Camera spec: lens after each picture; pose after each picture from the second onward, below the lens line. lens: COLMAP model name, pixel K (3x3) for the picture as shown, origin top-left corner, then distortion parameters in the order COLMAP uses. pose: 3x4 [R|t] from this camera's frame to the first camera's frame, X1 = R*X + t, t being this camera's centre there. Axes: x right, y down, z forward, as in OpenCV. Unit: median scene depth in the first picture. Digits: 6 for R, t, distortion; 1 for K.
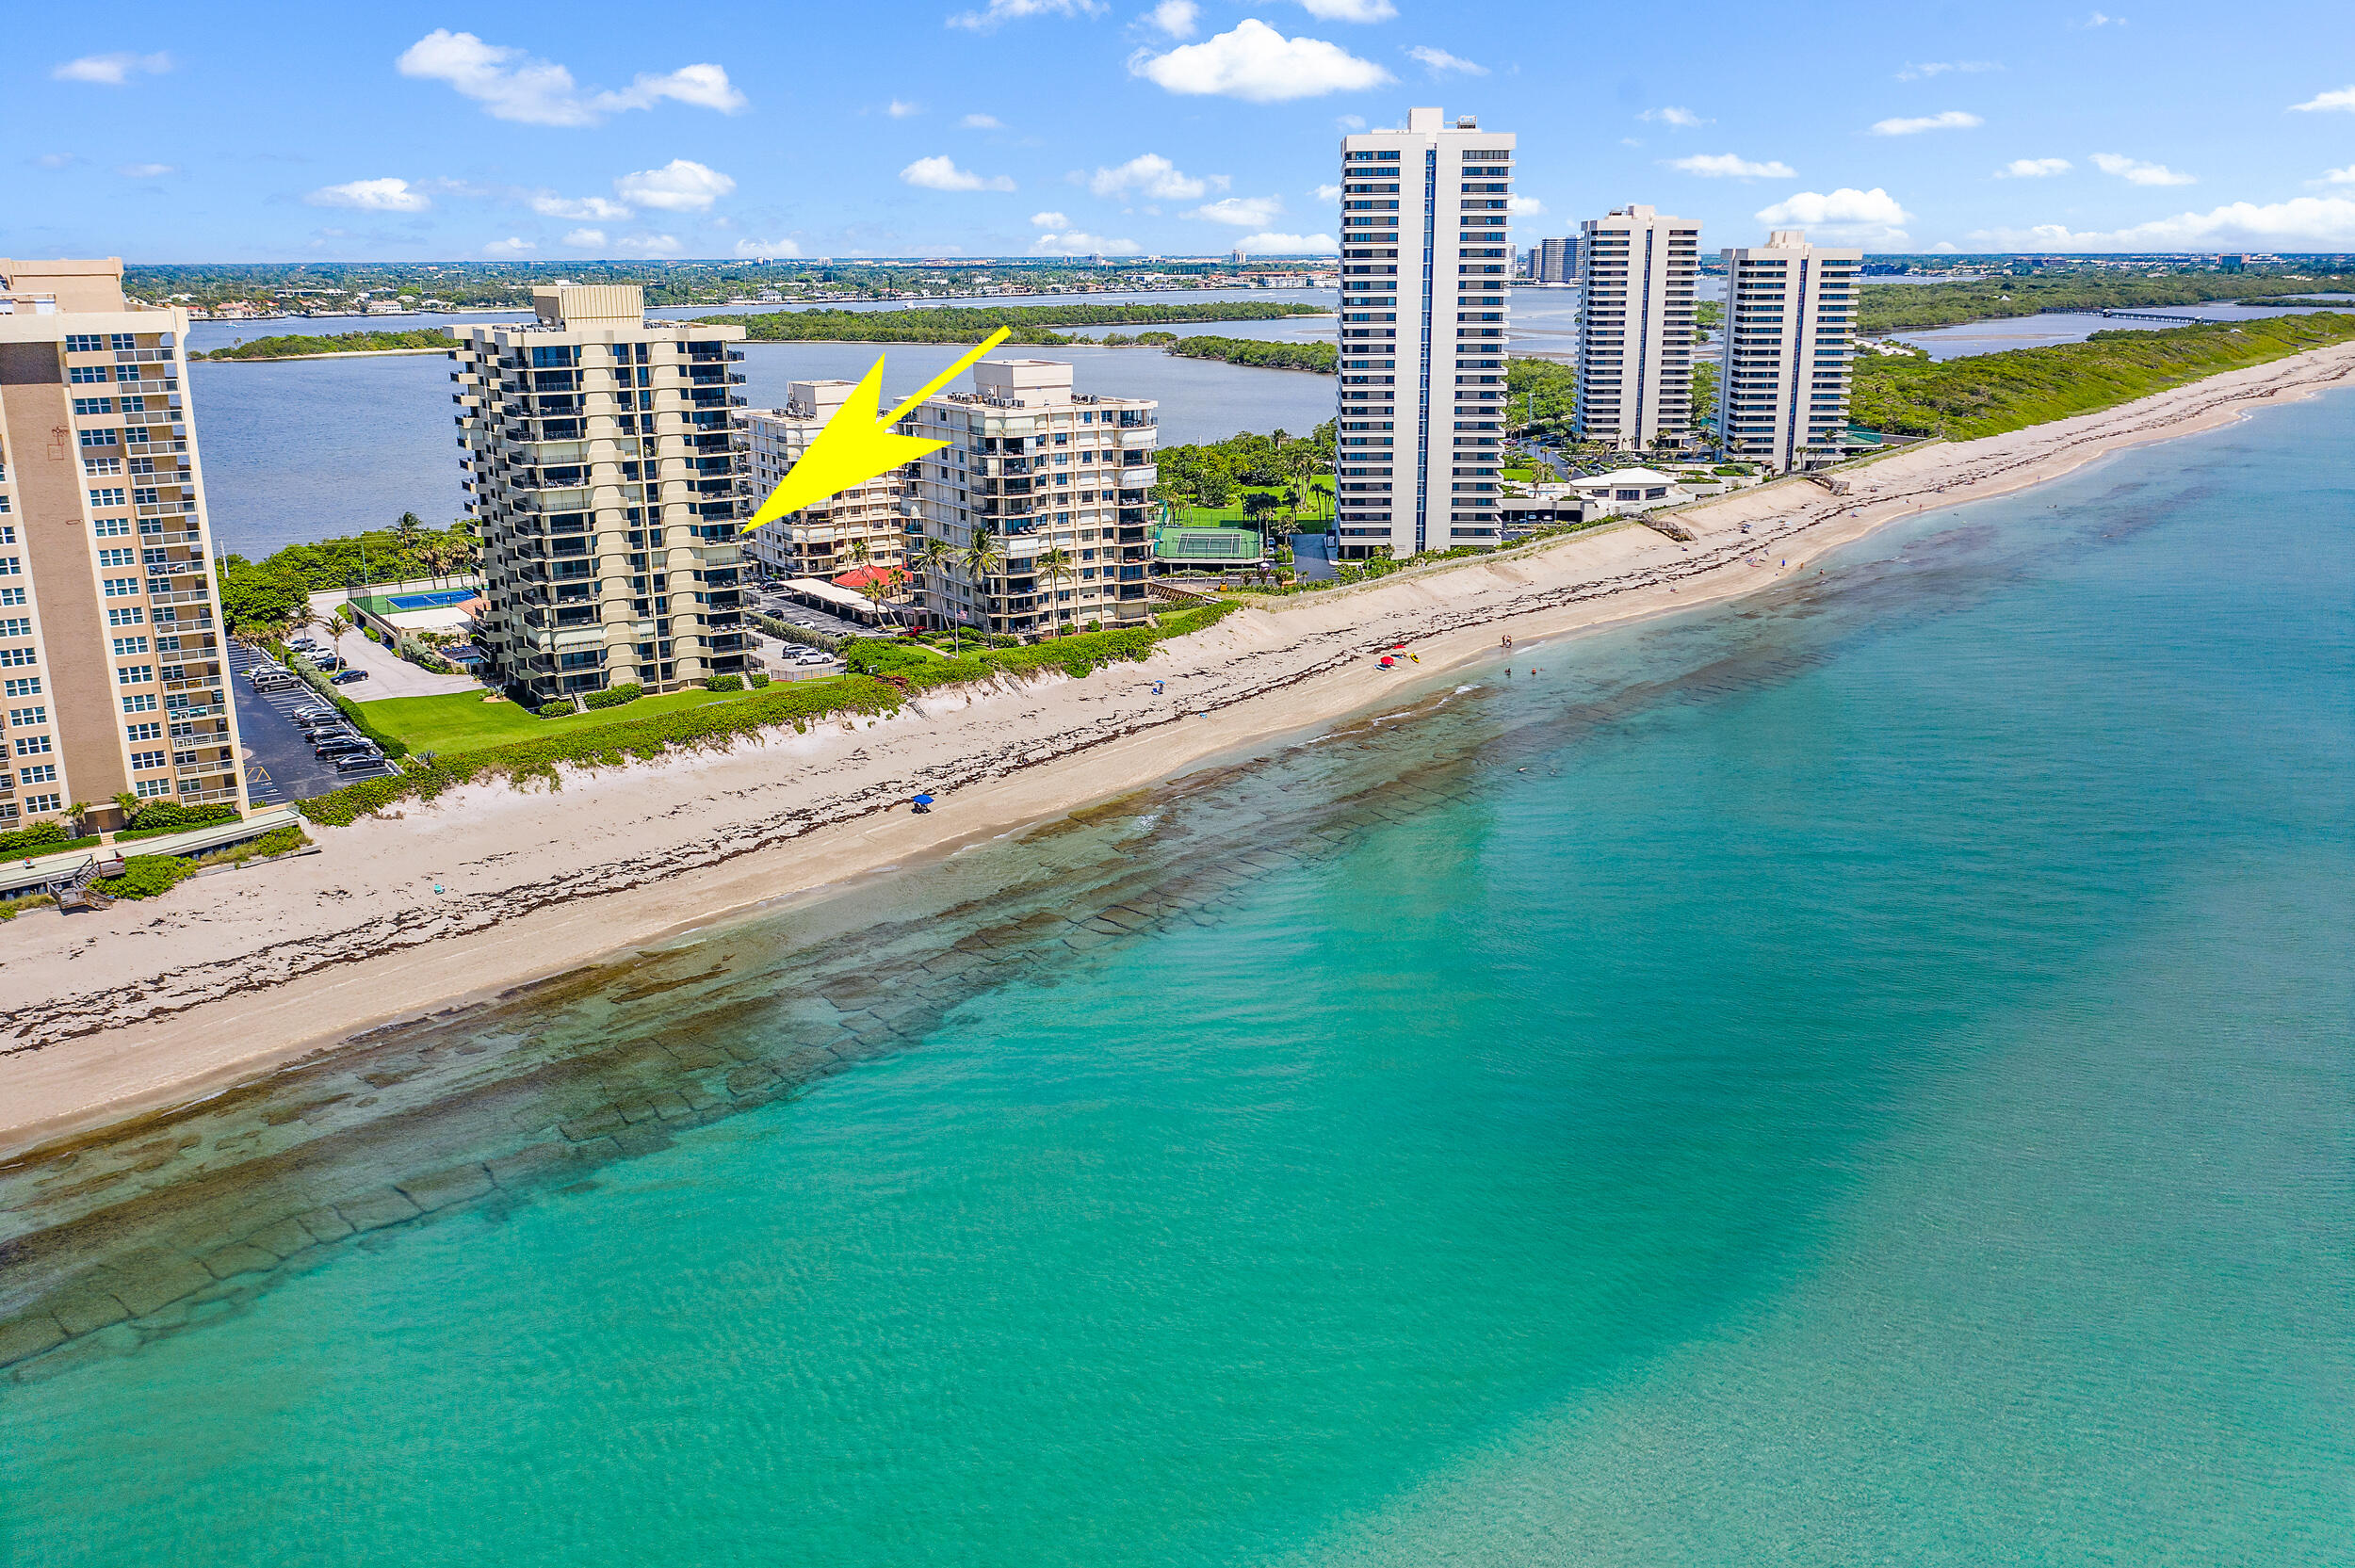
lens RADIAL K [[1880.3, 0, 1177.5], [0, 1880.3, 784.0], [0, 0, 1]] dist [-0.015737, 0.003055]
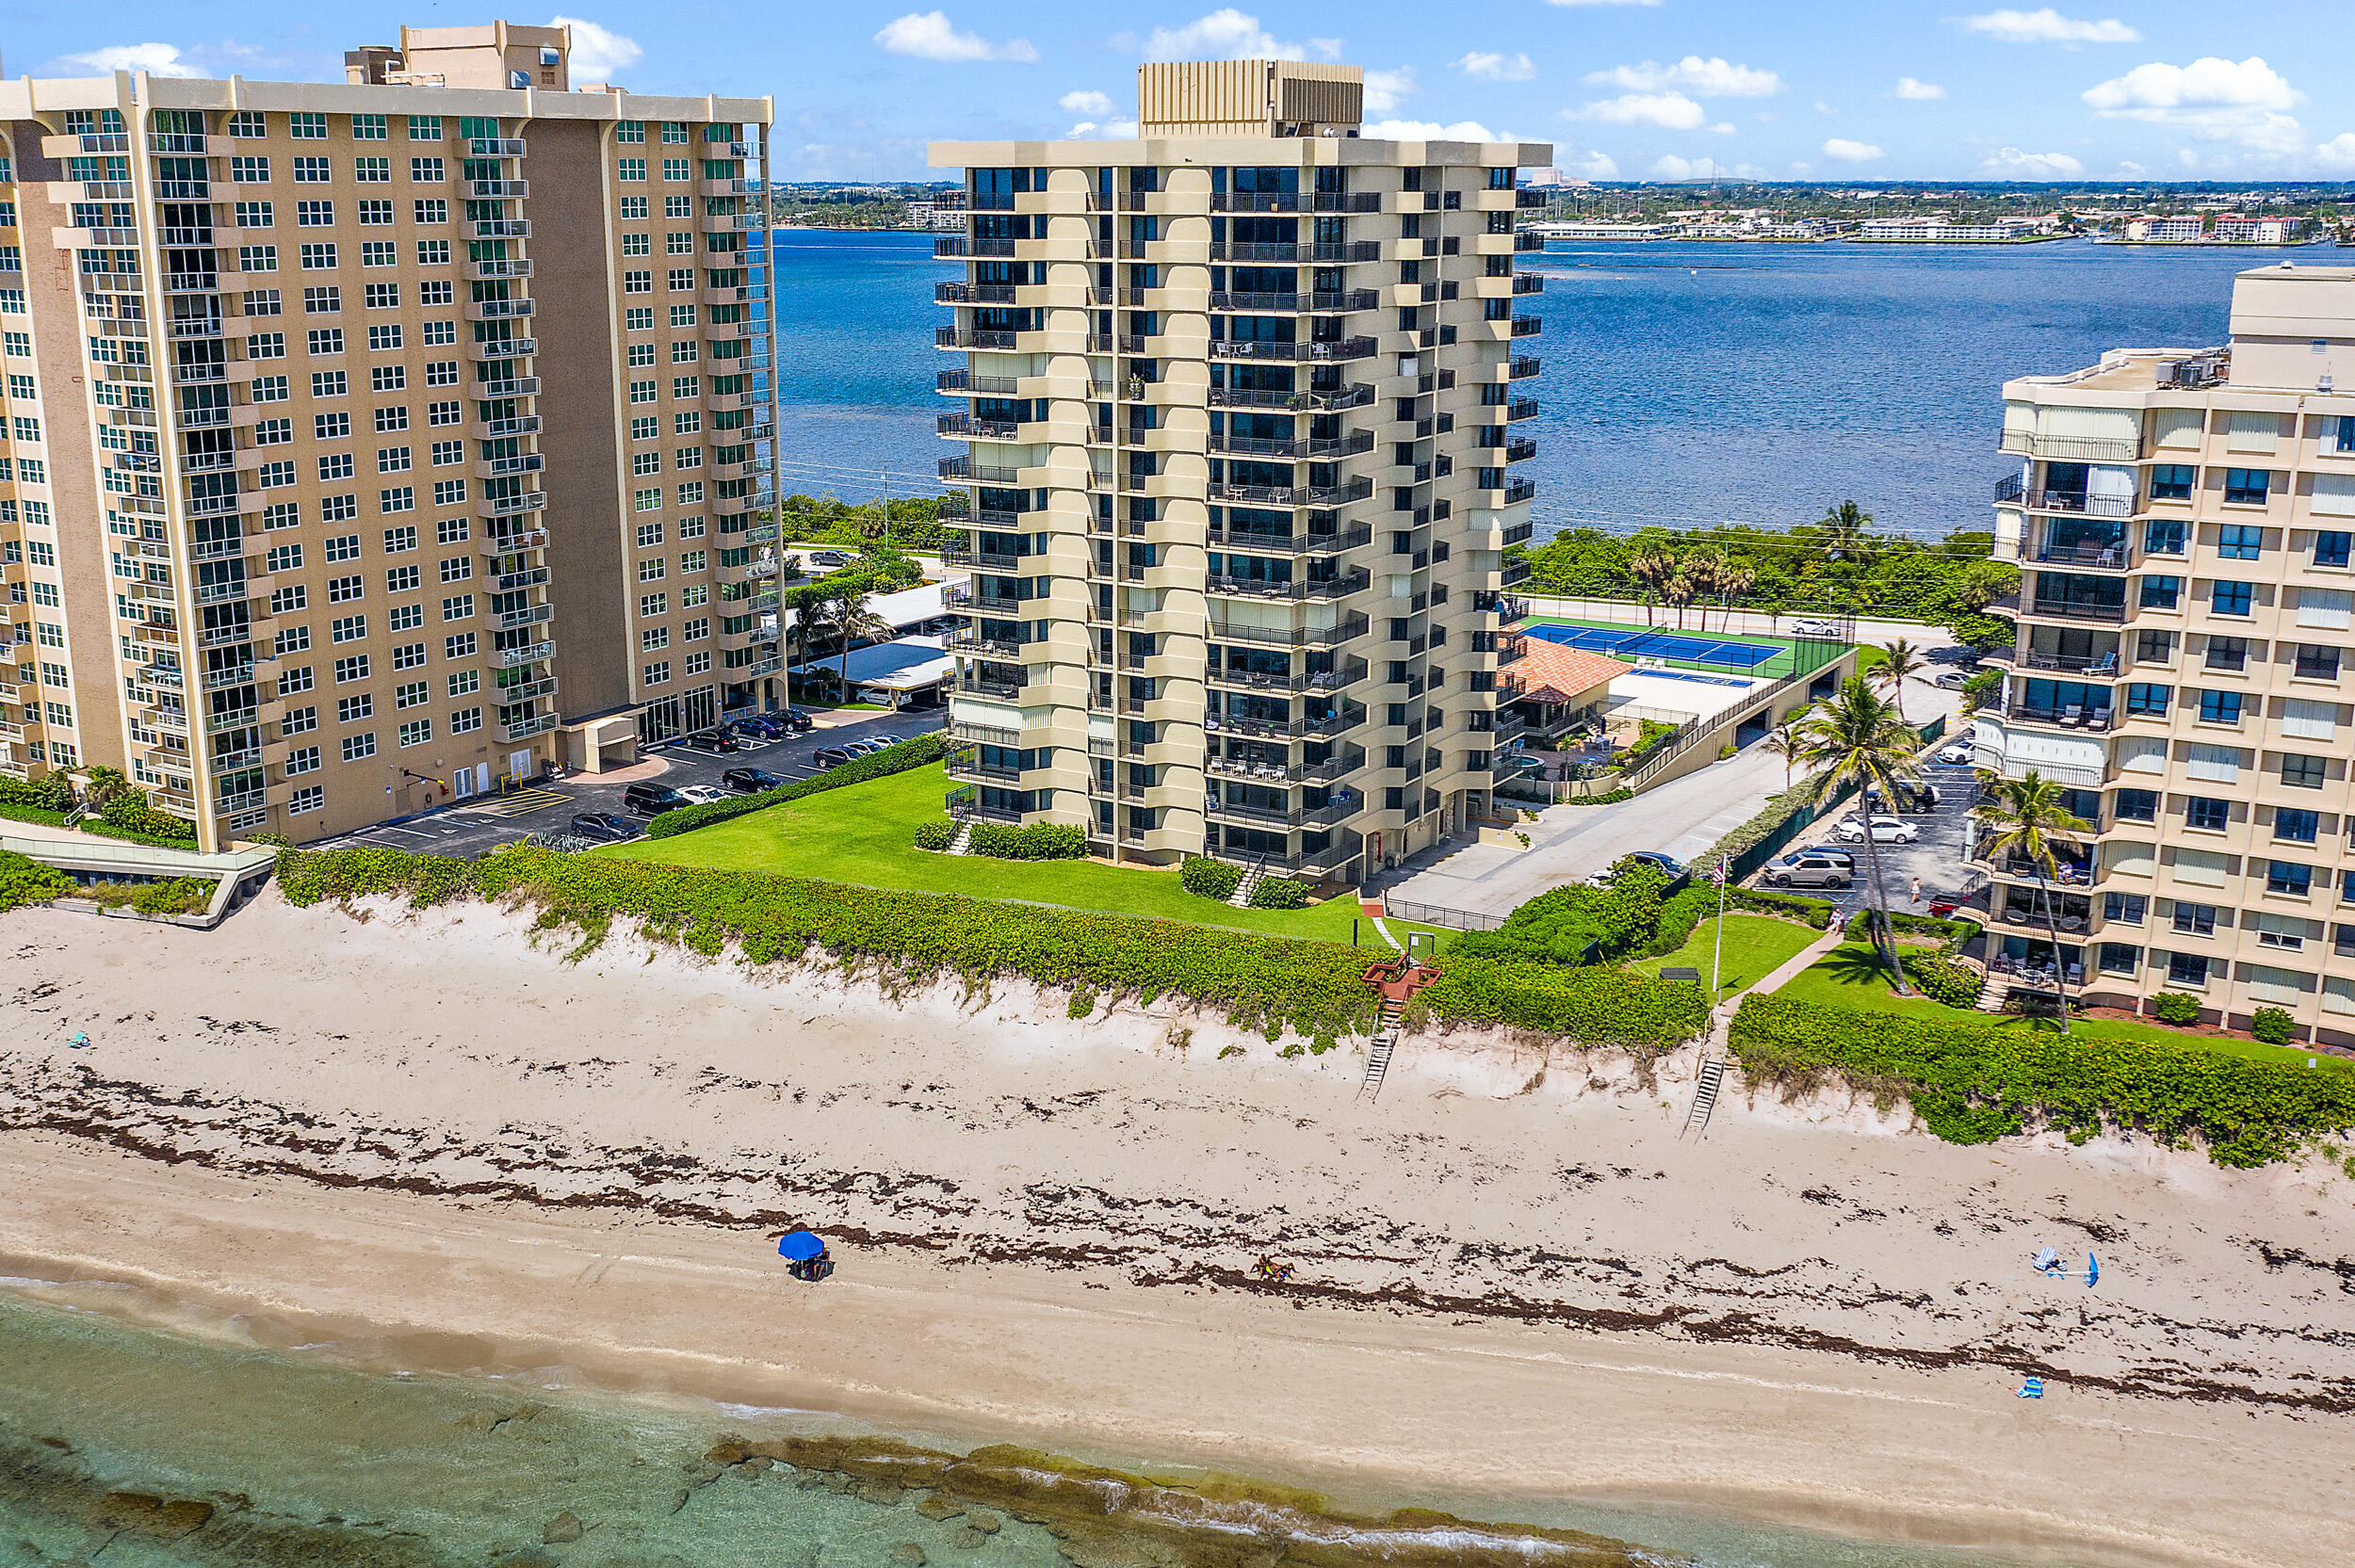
lens RADIAL K [[2403.3, 0, 1103.8], [0, 2403.3, 809.9], [0, 0, 1]] dist [-0.021806, 0.015442]
pose [[0.397696, 0.240567, -0.885418, 0.297710], [-0.249314, 0.957040, 0.148044, -0.157504], [0.882995, 0.161871, 0.440588, 0.710568]]
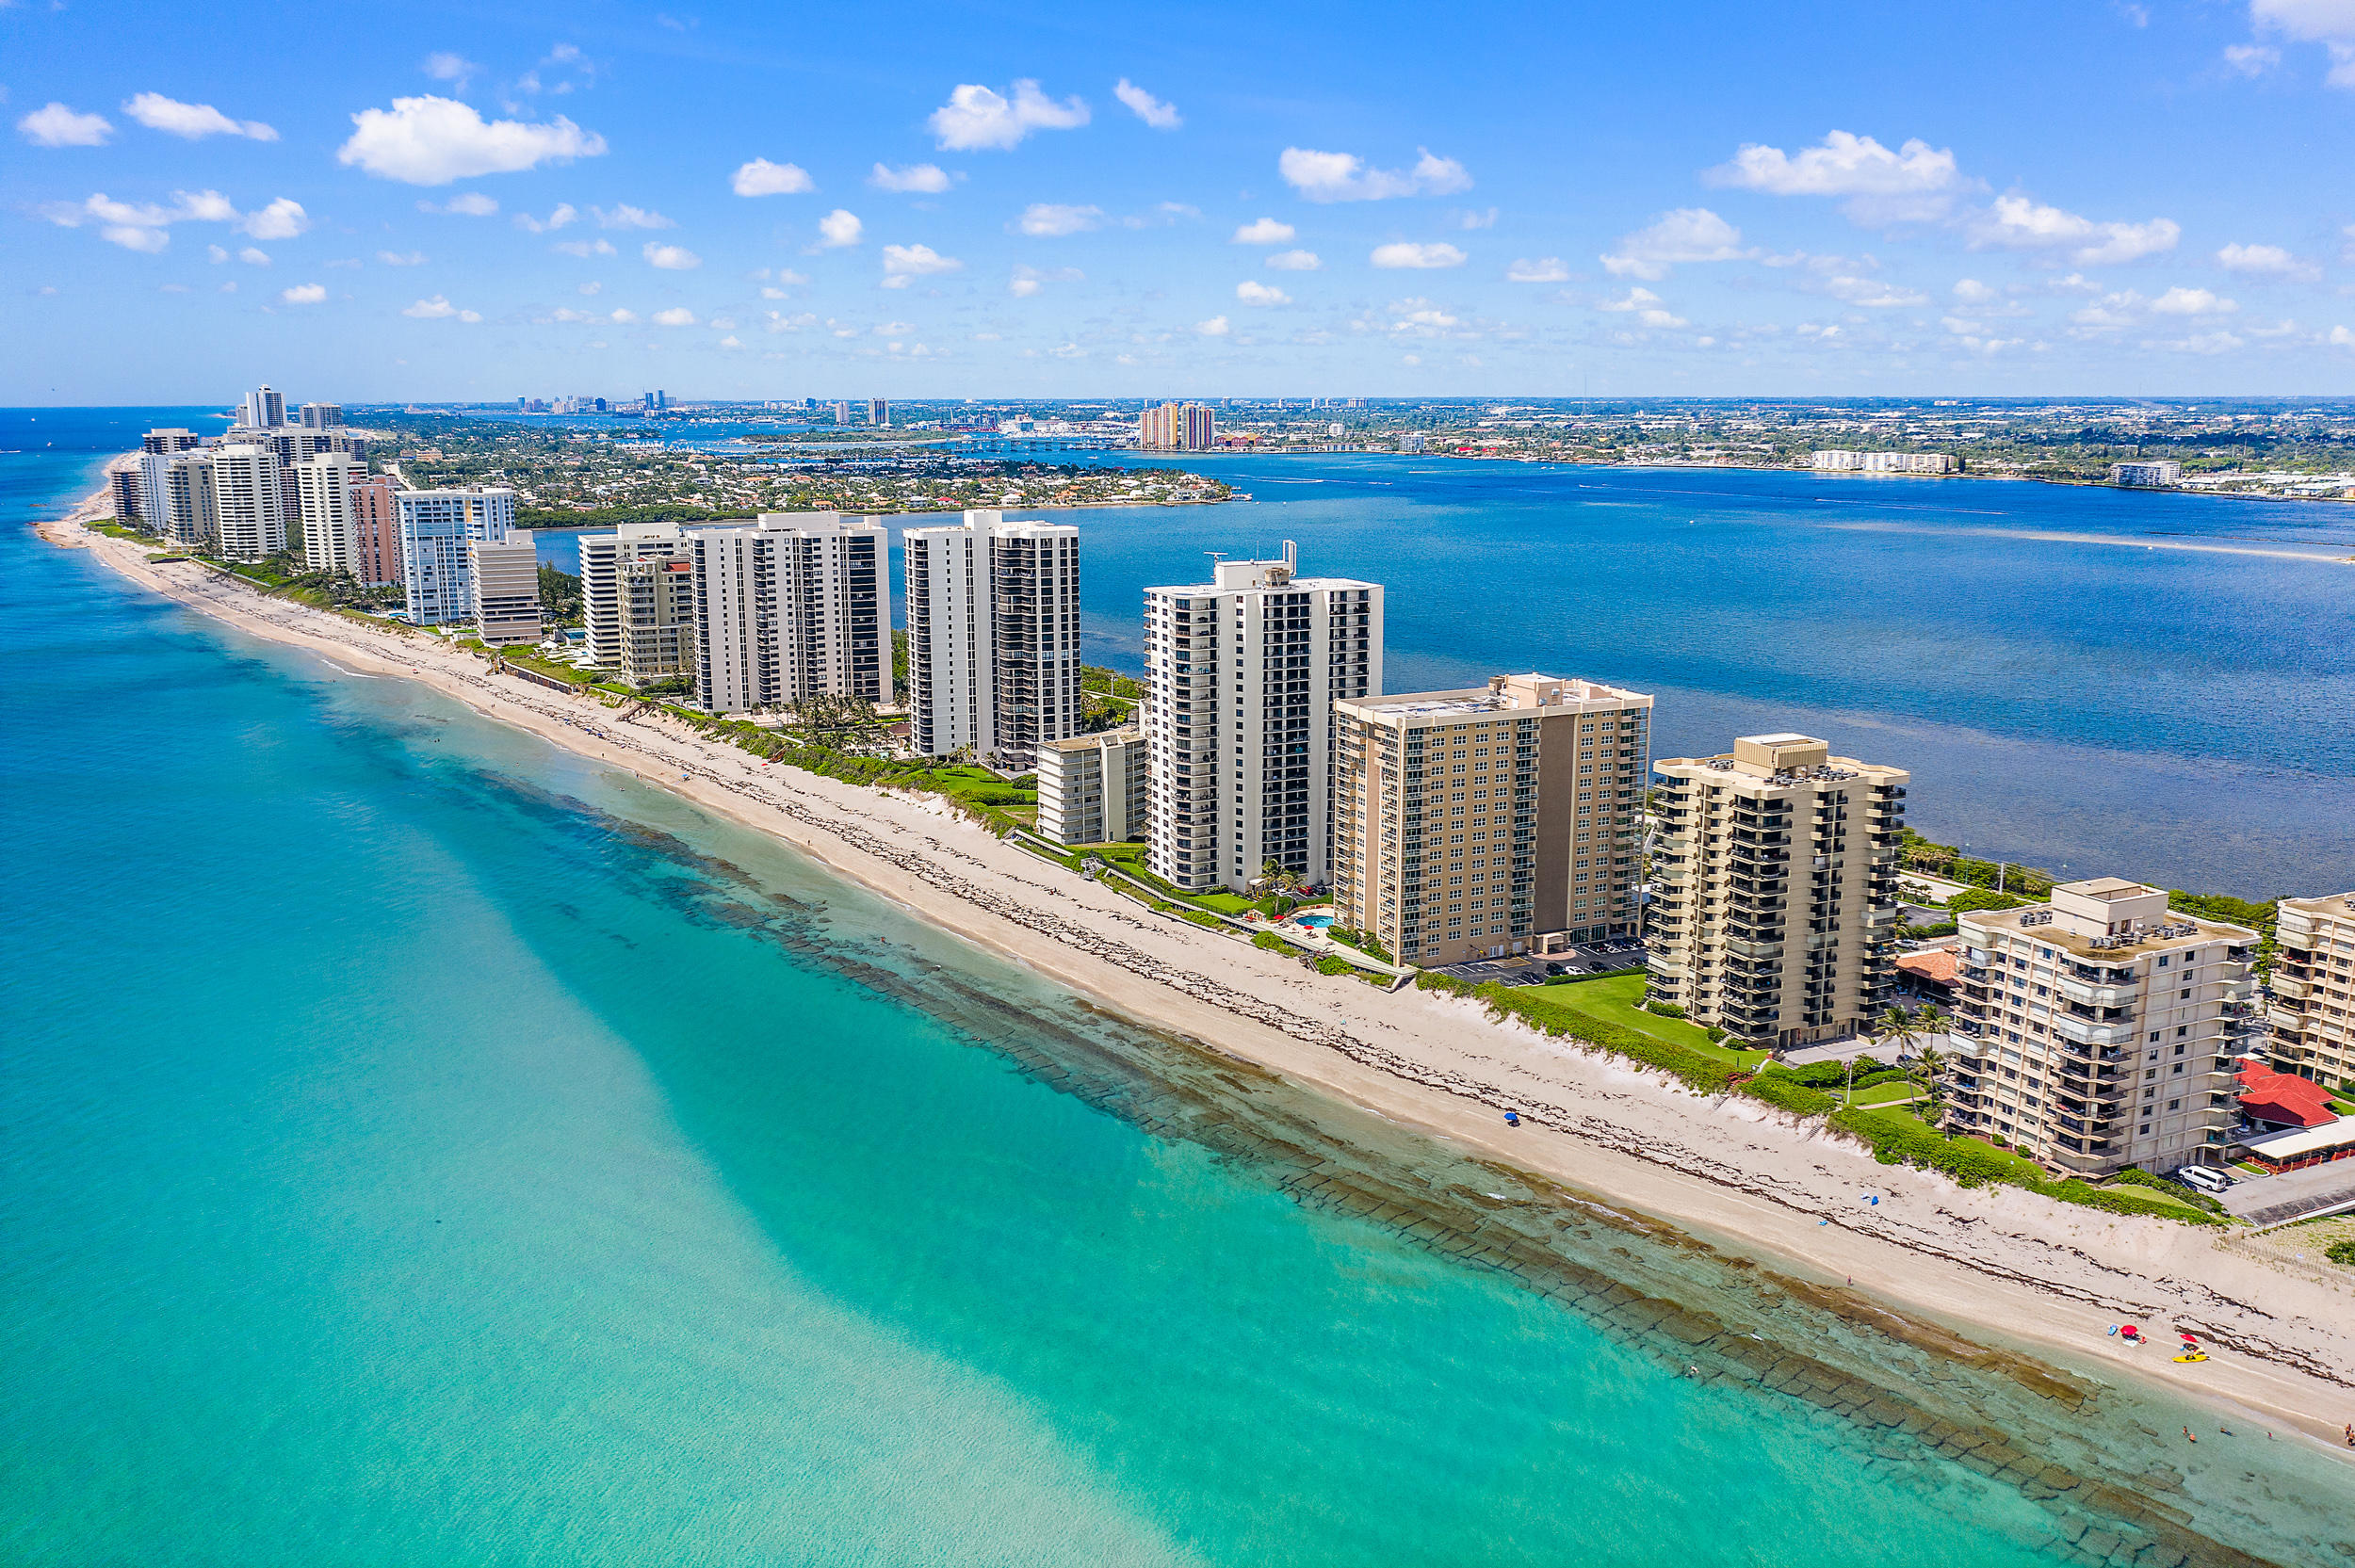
lens RADIAL K [[1914.1, 0, 1177.5], [0, 1914.1, 784.0], [0, 0, 1]] dist [0.005458, 0.003191]
pose [[-0.153661, 0.211333, -0.965260, 1.134358], [-0.262613, 0.932996, 0.246075, -0.467991], [0.952587, 0.291302, -0.087867, 0.709249]]
